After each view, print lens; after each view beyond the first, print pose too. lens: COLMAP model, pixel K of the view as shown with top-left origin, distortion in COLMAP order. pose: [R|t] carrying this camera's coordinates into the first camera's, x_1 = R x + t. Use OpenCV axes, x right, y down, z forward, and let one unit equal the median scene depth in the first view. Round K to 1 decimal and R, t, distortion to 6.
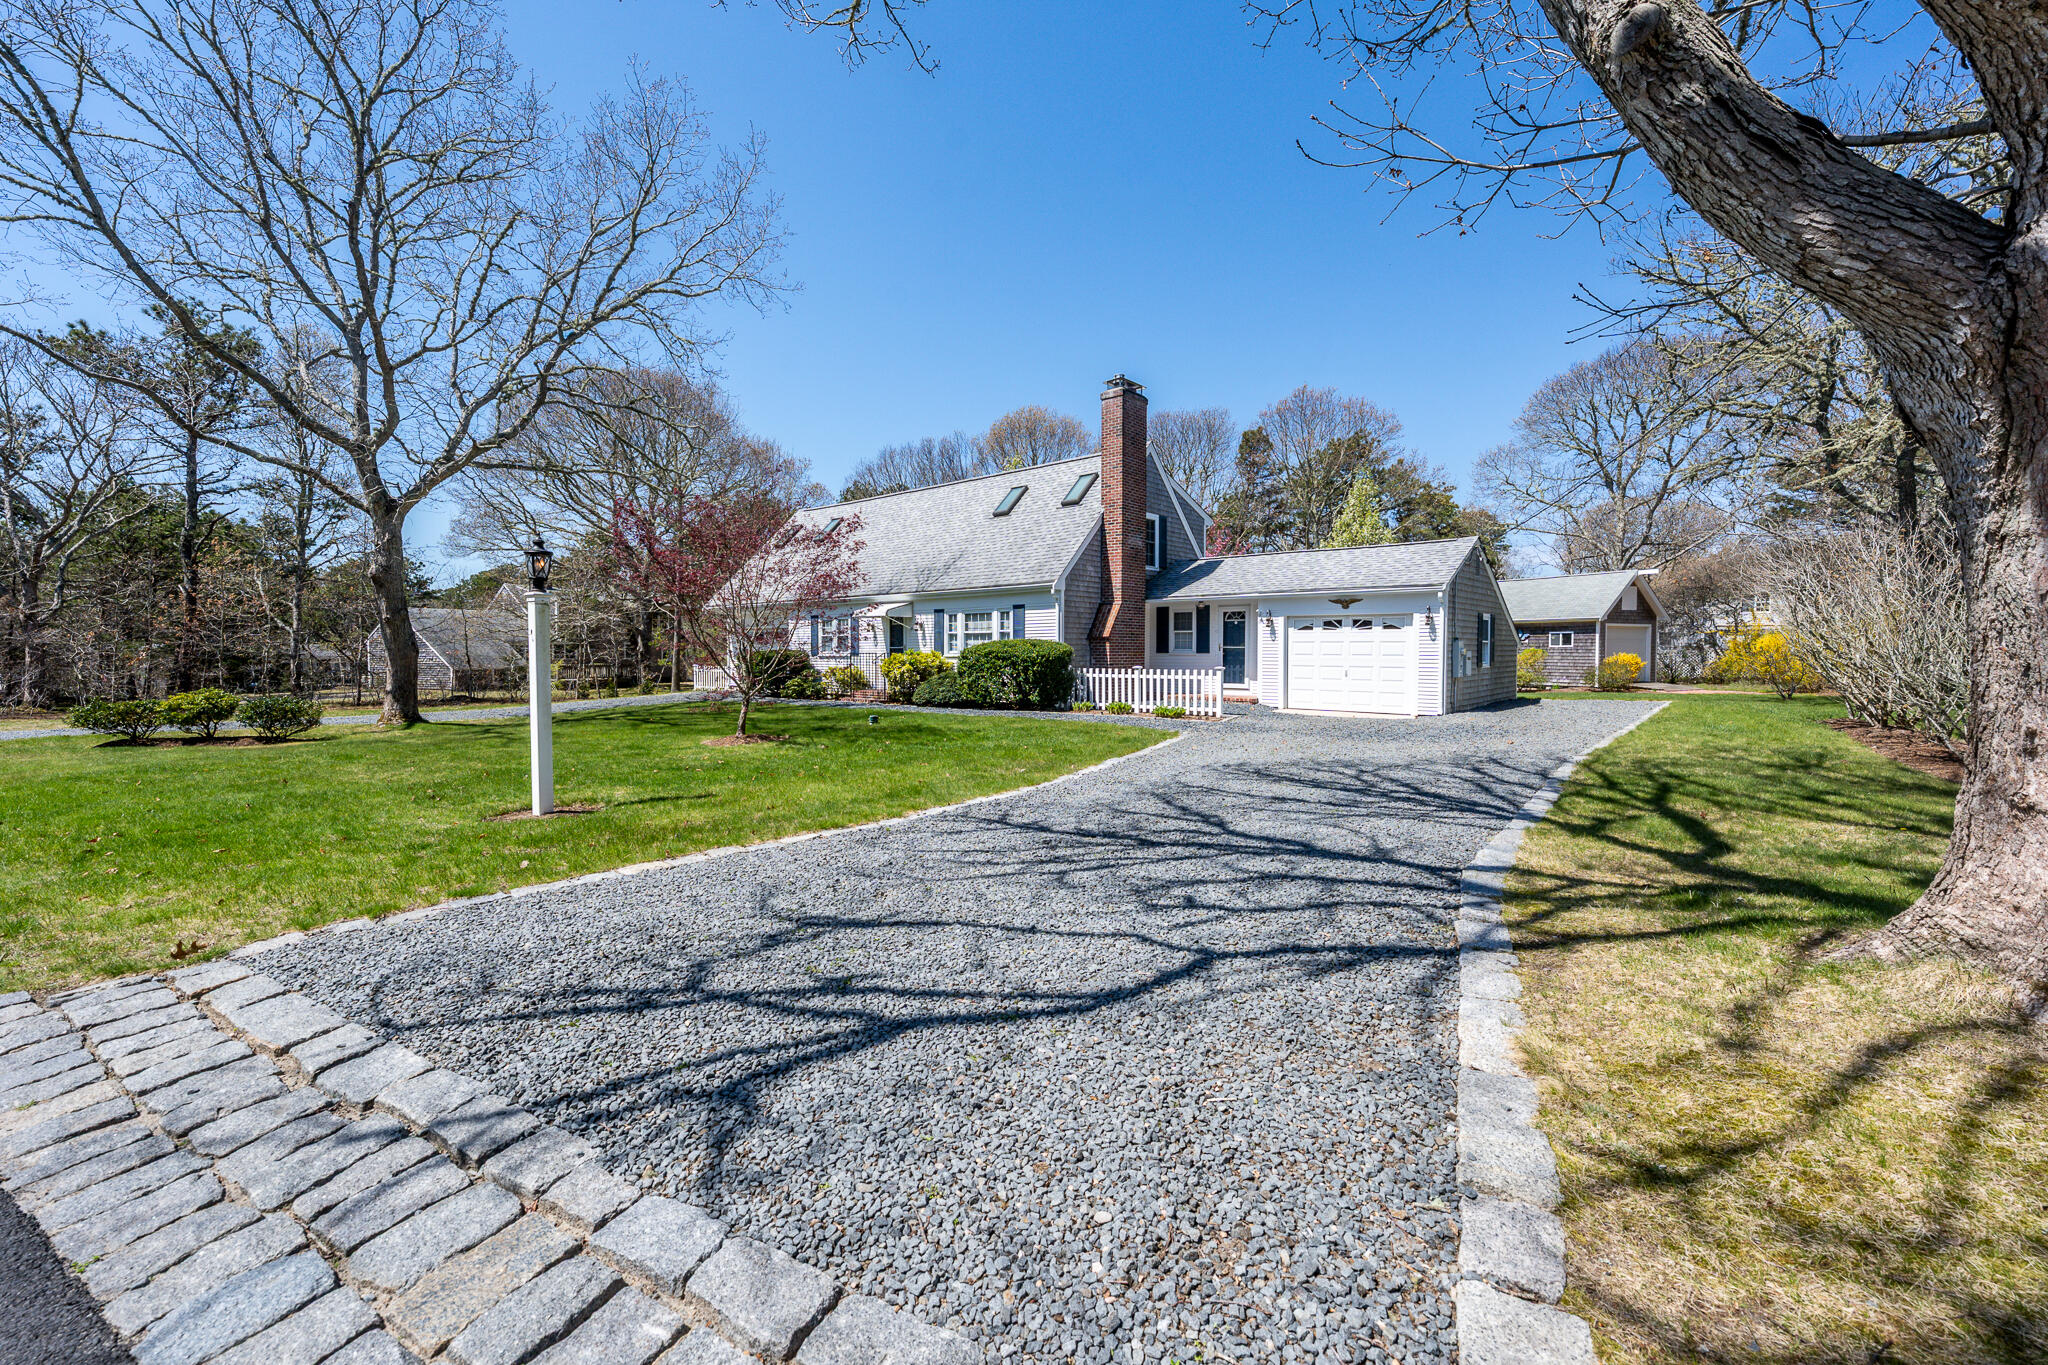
lens RADIAL K [[797.6, 0, 1026.5], [0, 797.6, 665.1], [0, 0, 1]] dist [-0.001754, -0.000047]
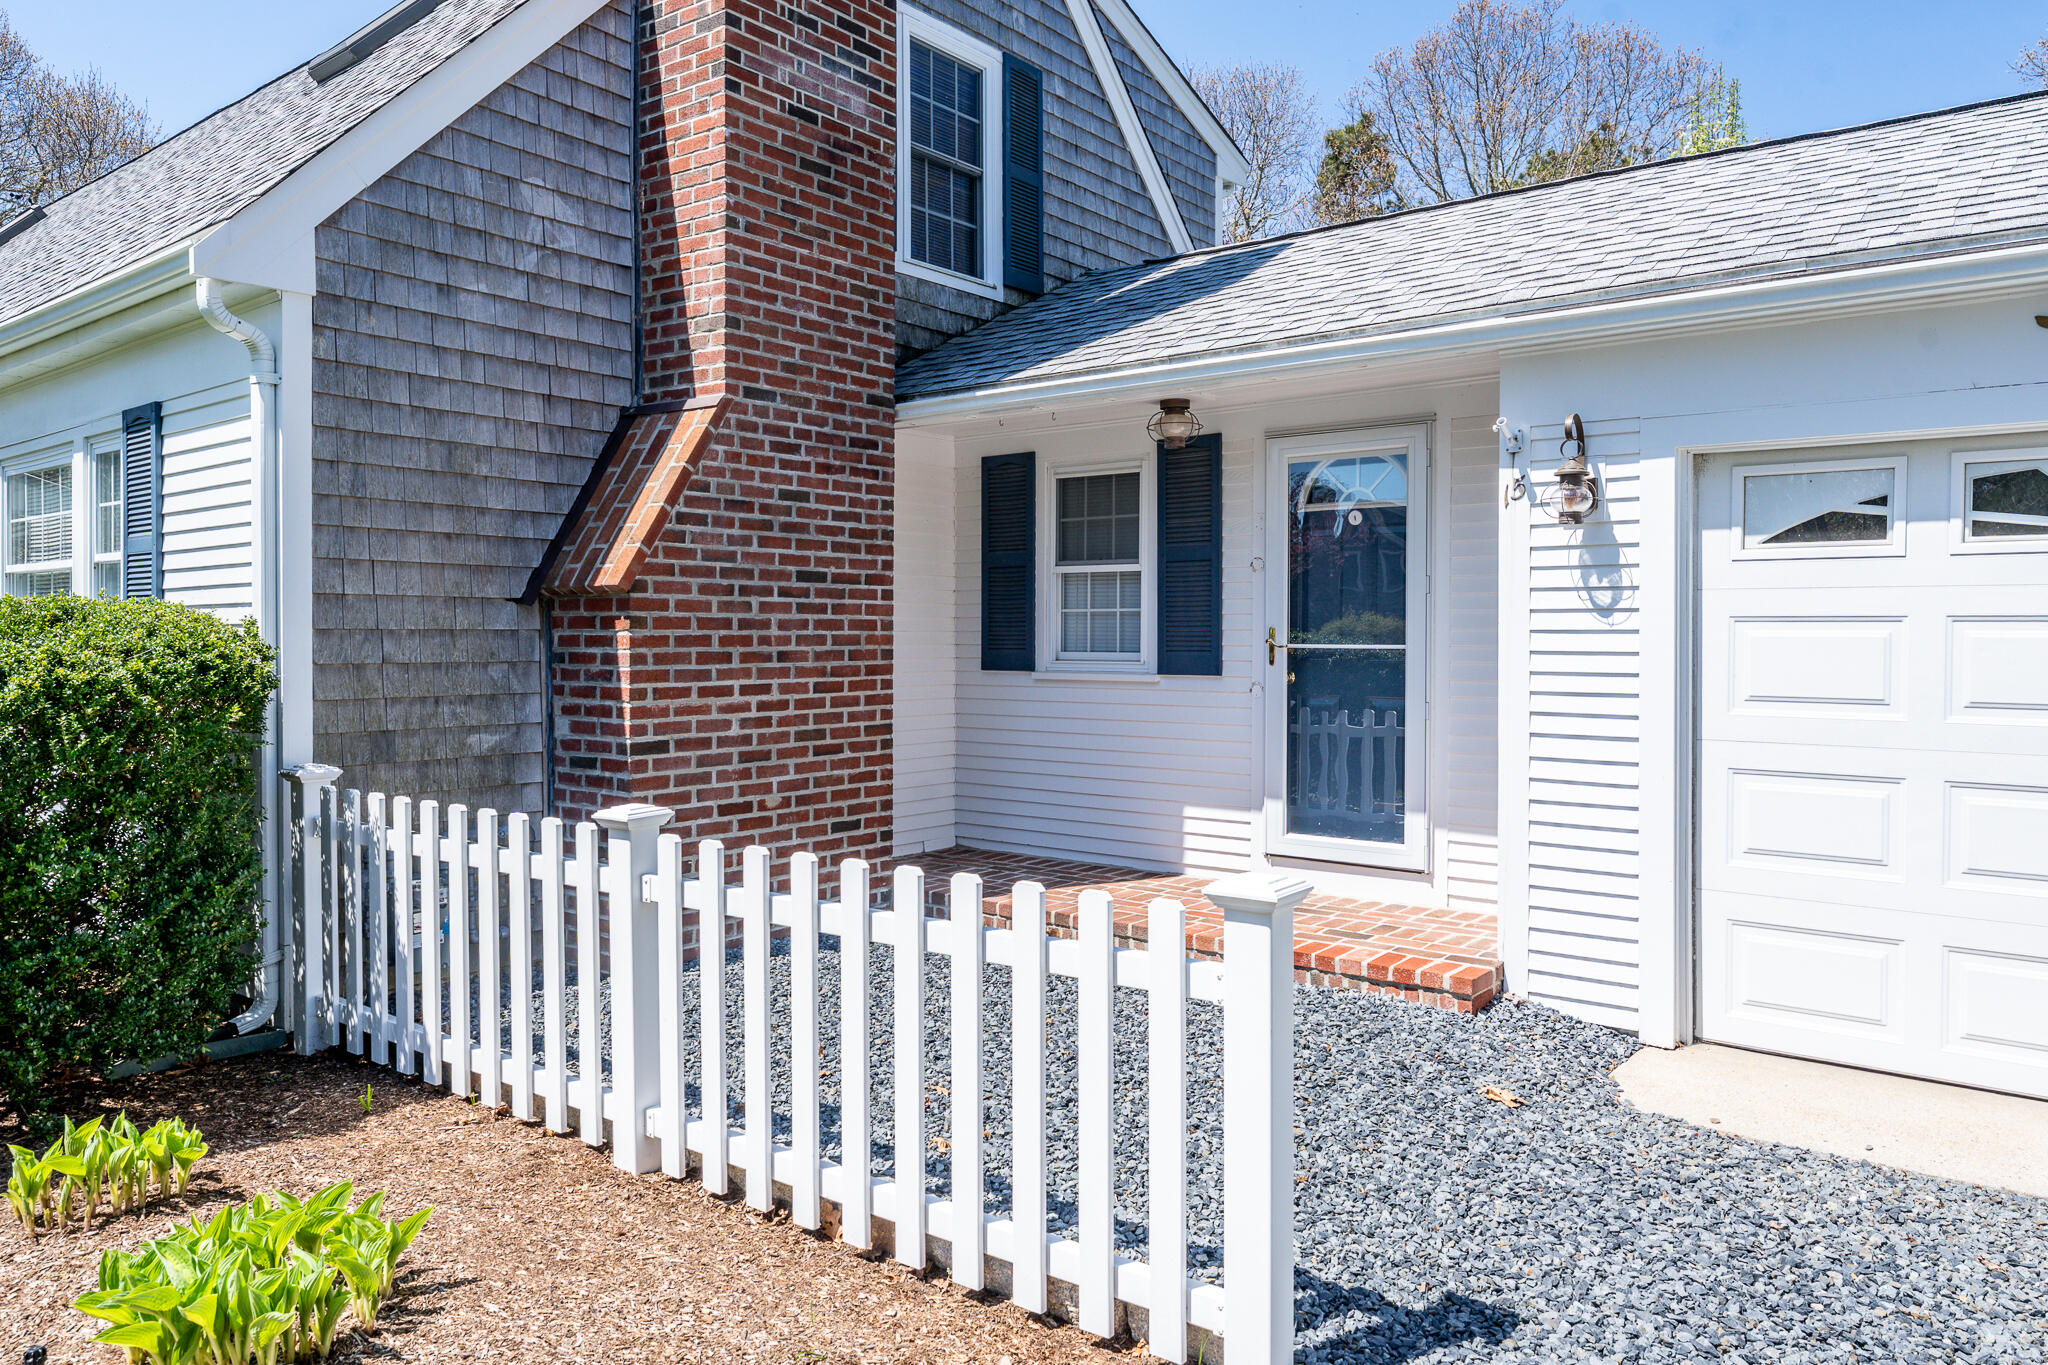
lens RADIAL K [[1311.4, 0, 1020.4], [0, 1311.4, 651.4], [0, 0, 1]] dist [0.001237, 0.000231]
pose [[0.999017, 0.000239, 0.044323, 0.164485], [-0.000009, 0.999987, -0.005176, -0.019396], [-0.044323, 0.005170, 0.999004, 0.674105]]
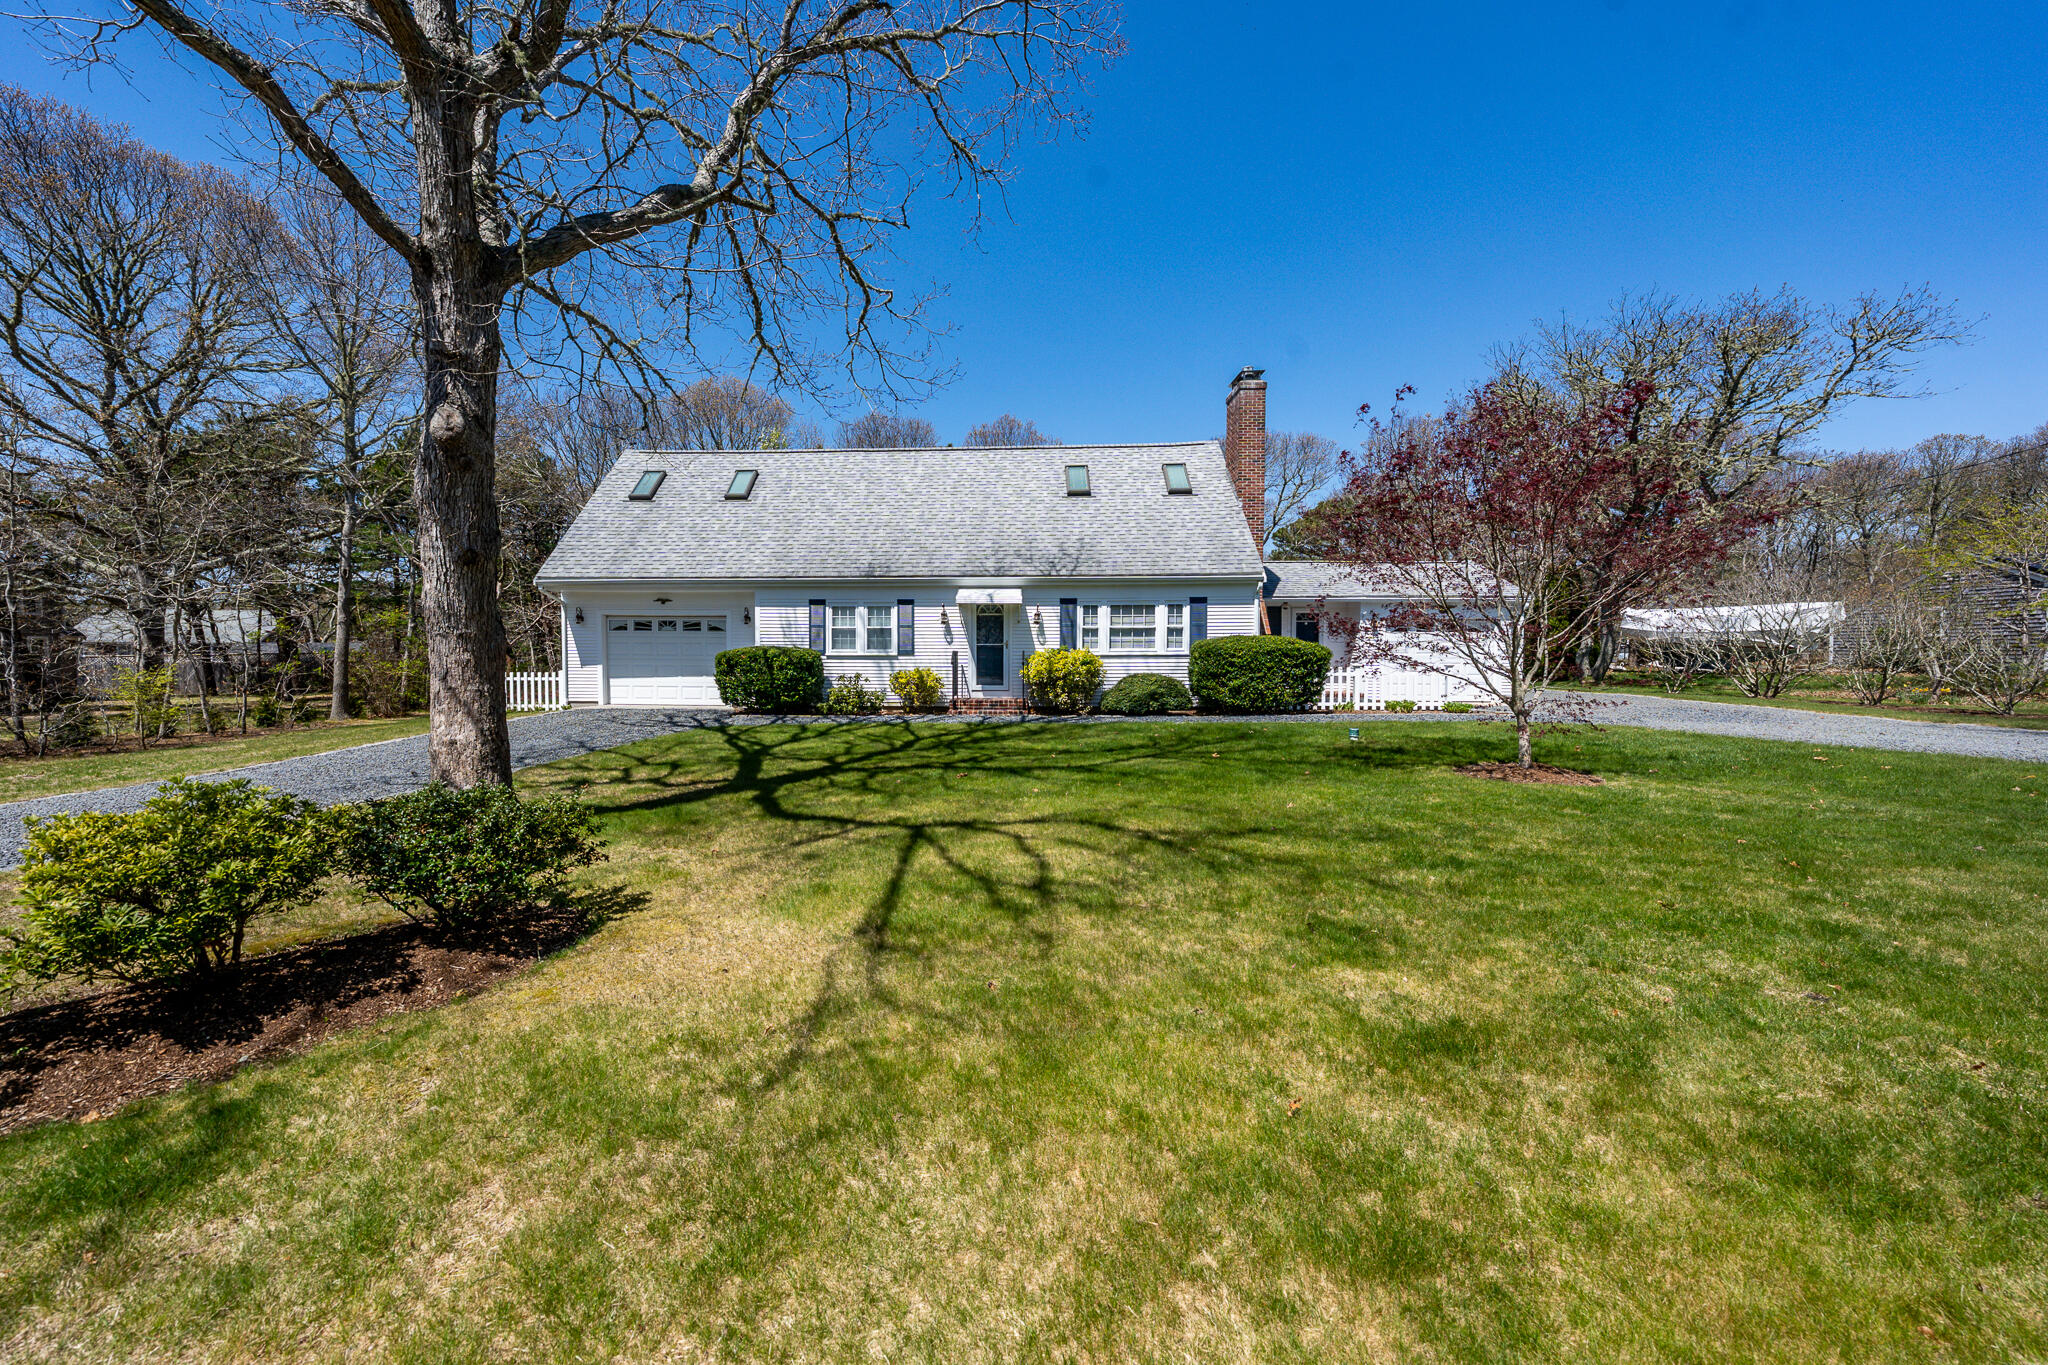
lens RADIAL K [[725.4, 0, 1043.2], [0, 725.4, 652.1], [0, 0, 1]] dist [-0.000712, 0.000075]
pose [[0.785819, -0.002670, 0.618451, -0.612184], [0.010066, 0.999913, -0.008473, -0.010636], [-0.618374, 0.012884, 0.785778, 0.460439]]
